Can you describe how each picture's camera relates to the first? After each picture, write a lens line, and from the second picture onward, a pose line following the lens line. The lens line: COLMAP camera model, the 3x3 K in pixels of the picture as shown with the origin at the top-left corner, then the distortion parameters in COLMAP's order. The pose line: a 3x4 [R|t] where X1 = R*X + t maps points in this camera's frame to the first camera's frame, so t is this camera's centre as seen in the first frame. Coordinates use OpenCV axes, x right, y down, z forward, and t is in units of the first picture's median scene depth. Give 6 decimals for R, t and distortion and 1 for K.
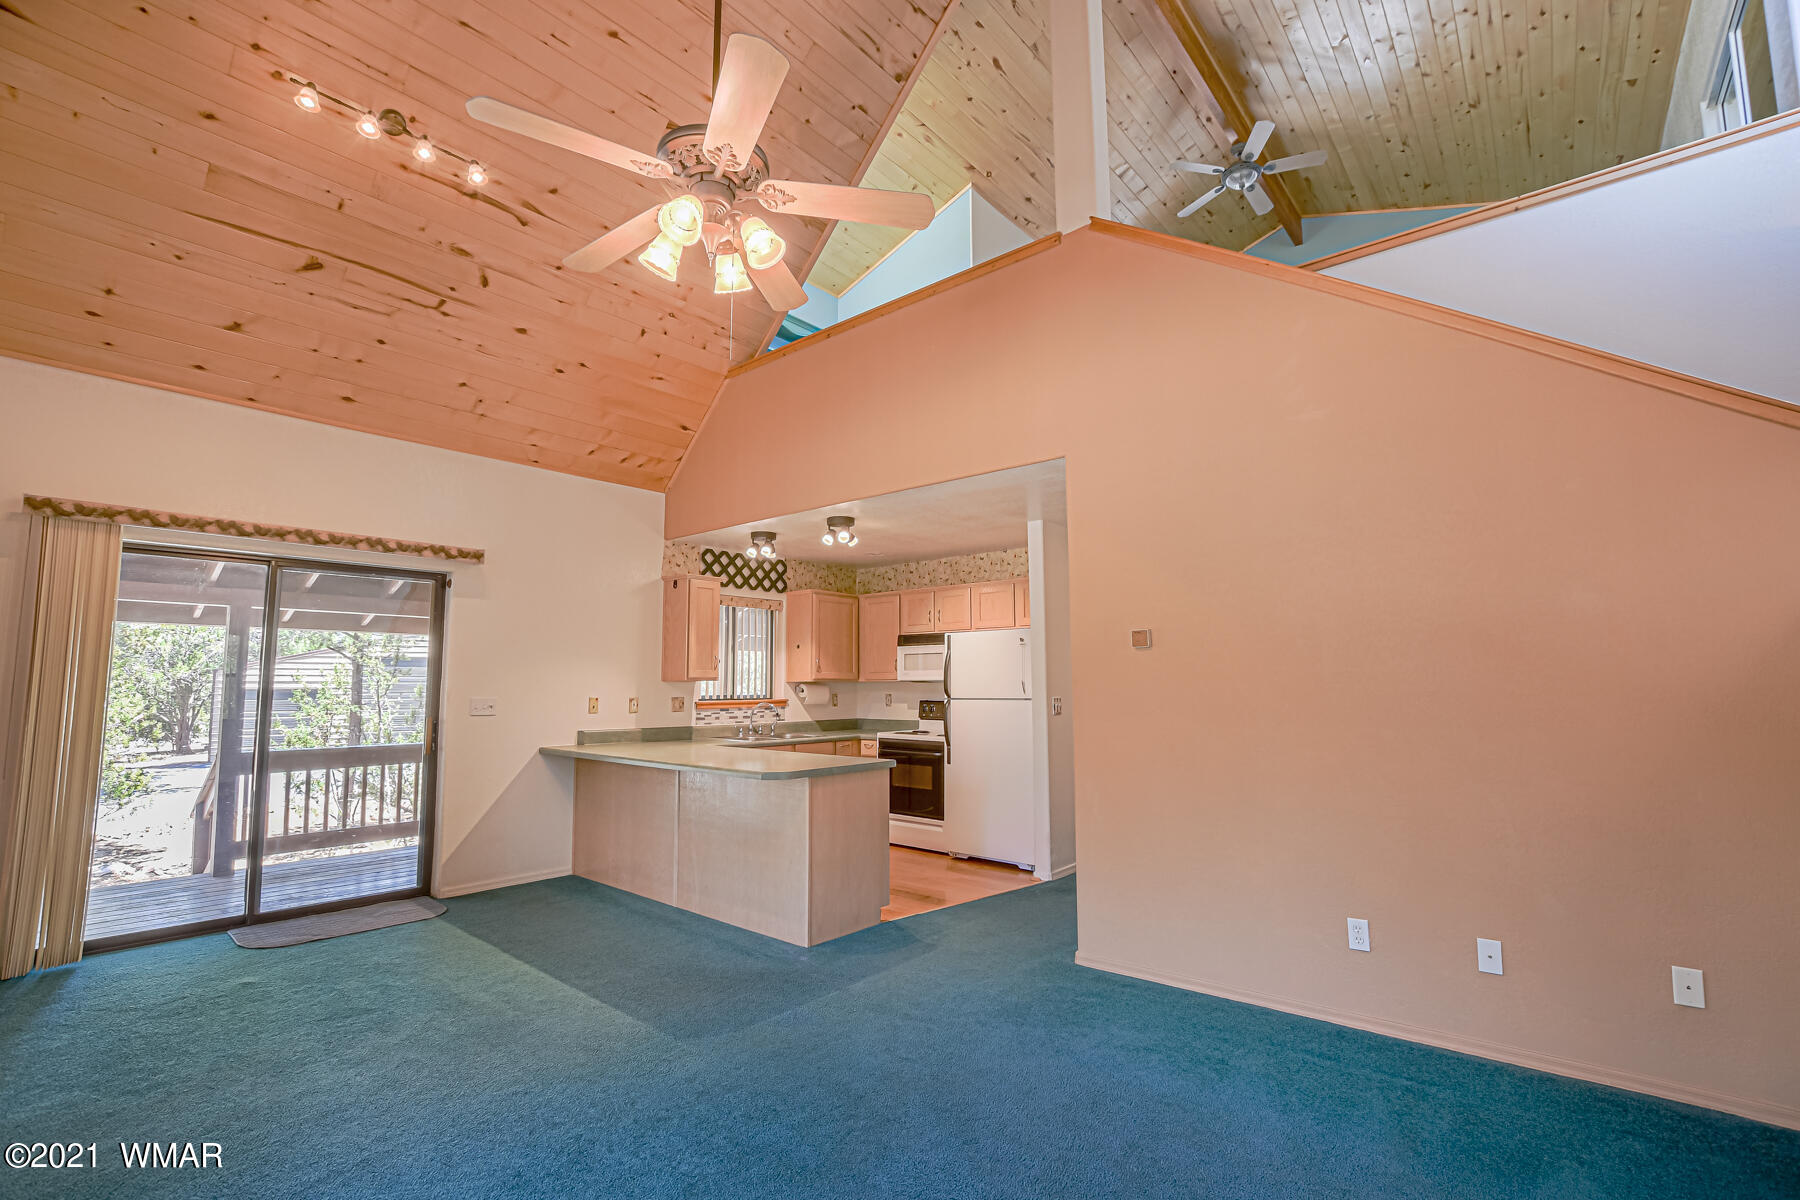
lens RADIAL K [[786.4, 0, 893.5], [0, 786.4, 604.0], [0, 0, 1]] dist [-0.028570, 0.000281]
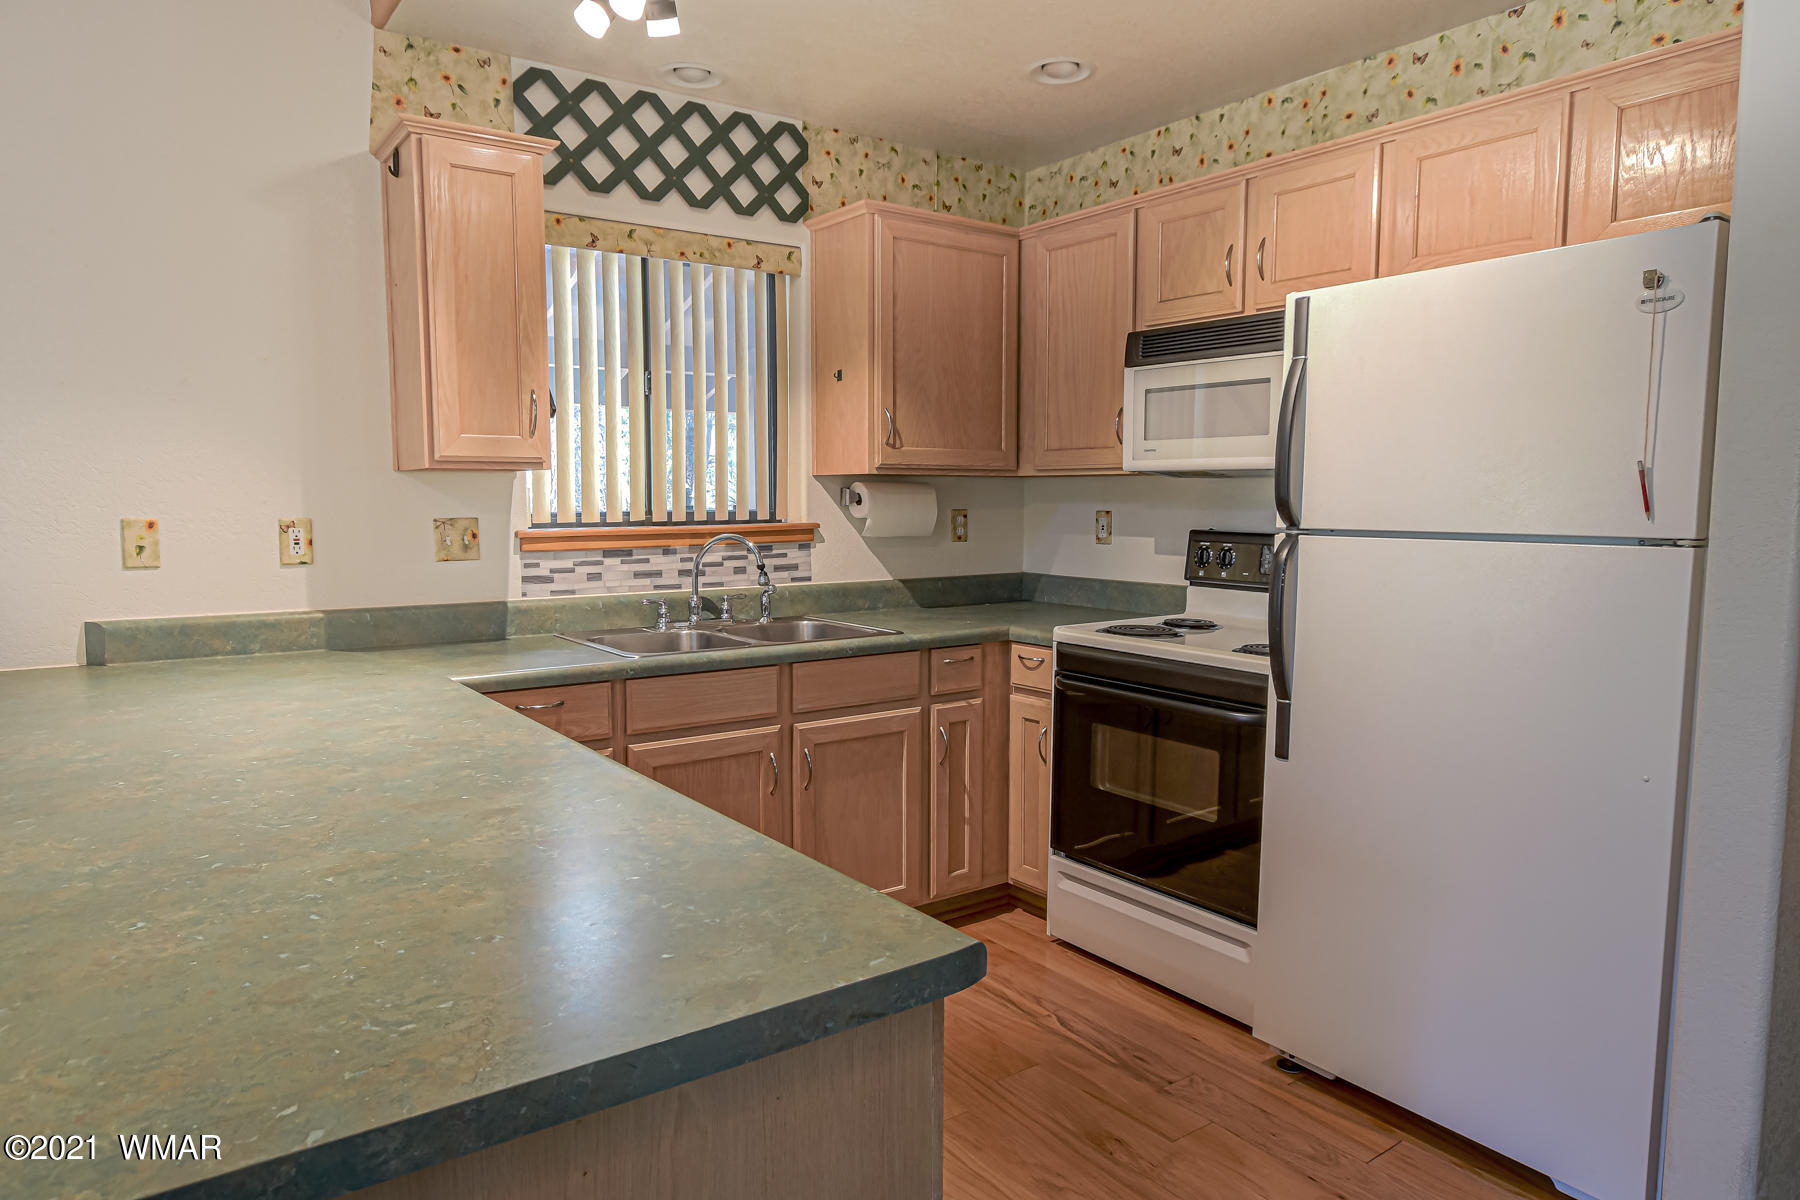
lens RADIAL K [[1104.9, 0, 900.0], [0, 1104.9, 600.0], [0, 0, 1]] dist [-0.002085, 0.003467]
pose [[0.972186, 0.024207, -0.232956, 0.024076], [0.022551, 0.980348, 0.195982, 0.057666], [0.233123, -0.195785, 0.952535, 0.524012]]
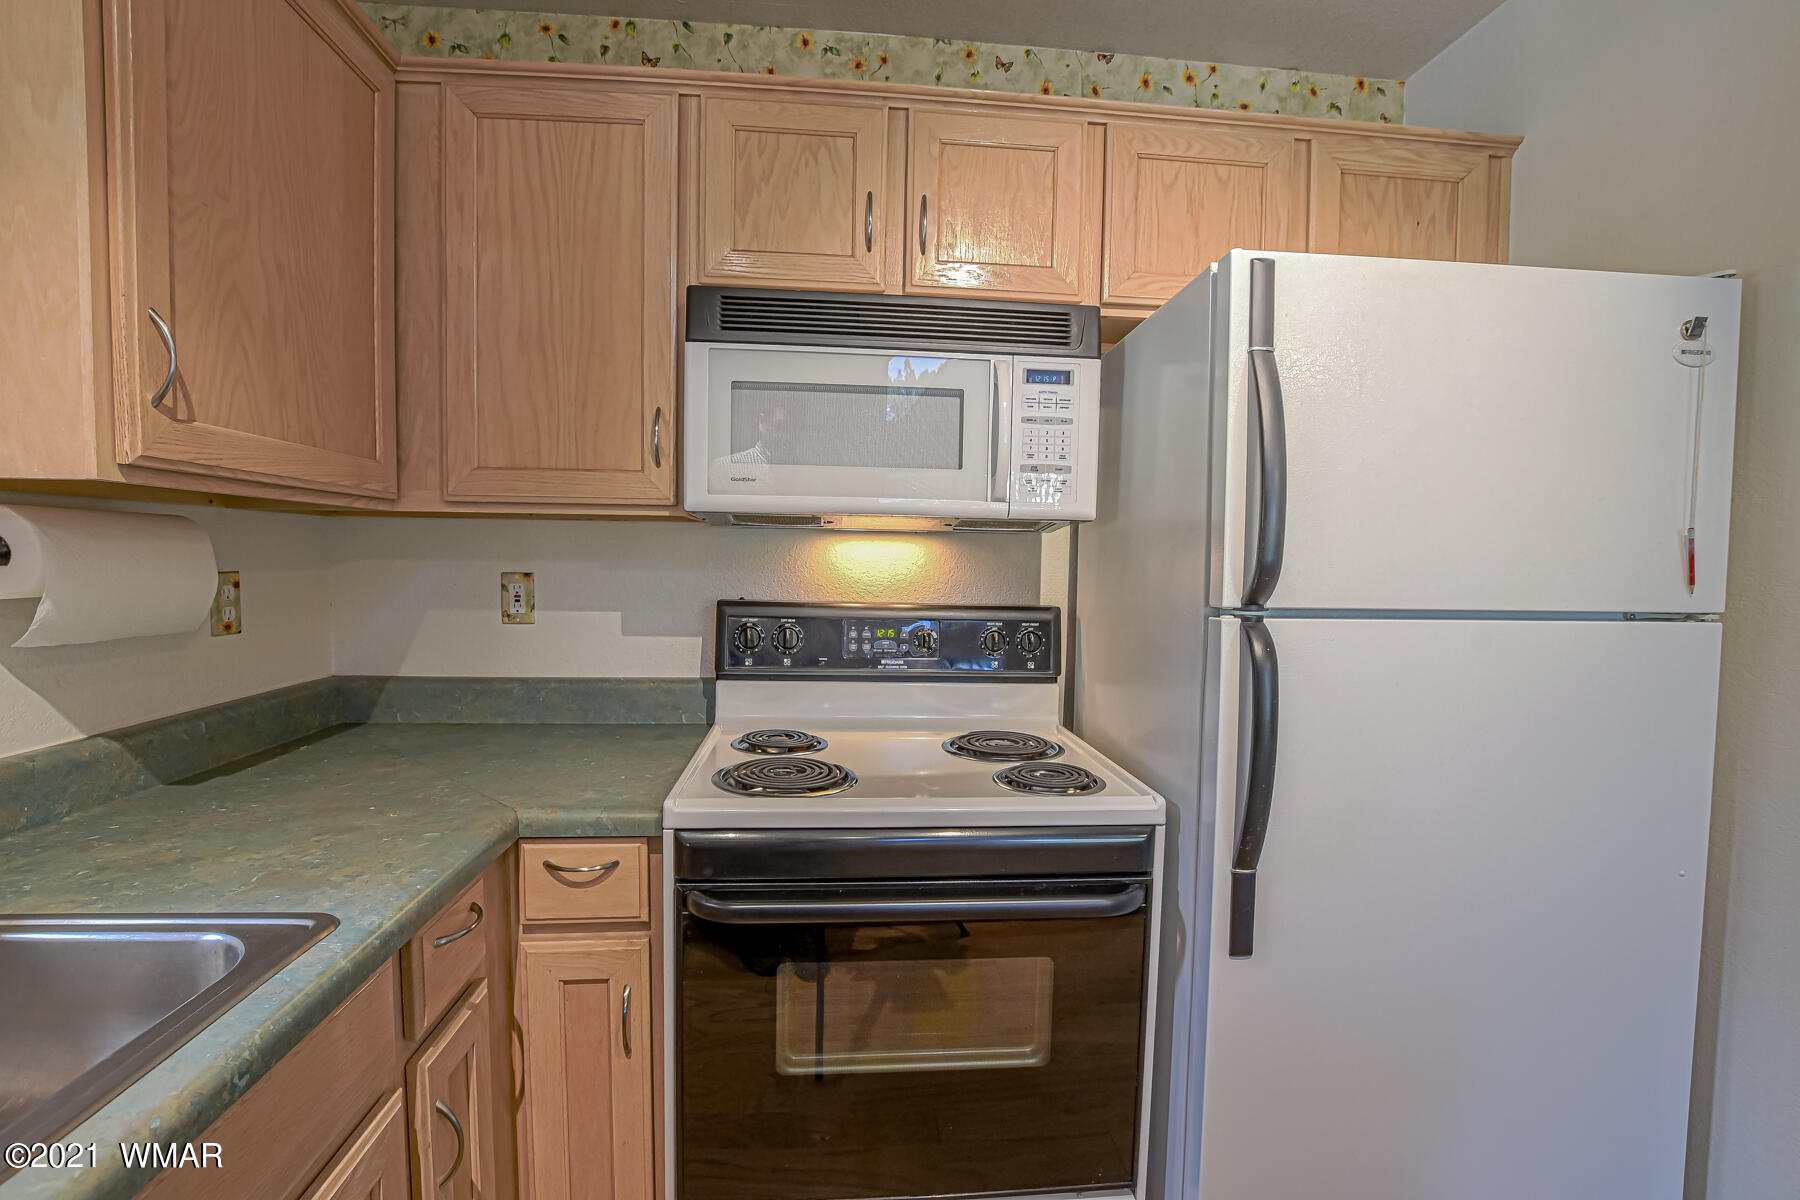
lens RADIAL K [[786.4, 0, 893.5], [0, 786.4, 604.0], [0, 0, 1]] dist [-0.028570, 0.000281]
pose [[0.705130, -0.029540, 0.708462, -0.102304], [-0.091242, 0.987046, 0.131968, 0.090618], [-0.703183, -0.157696, 0.693300, 0.824562]]
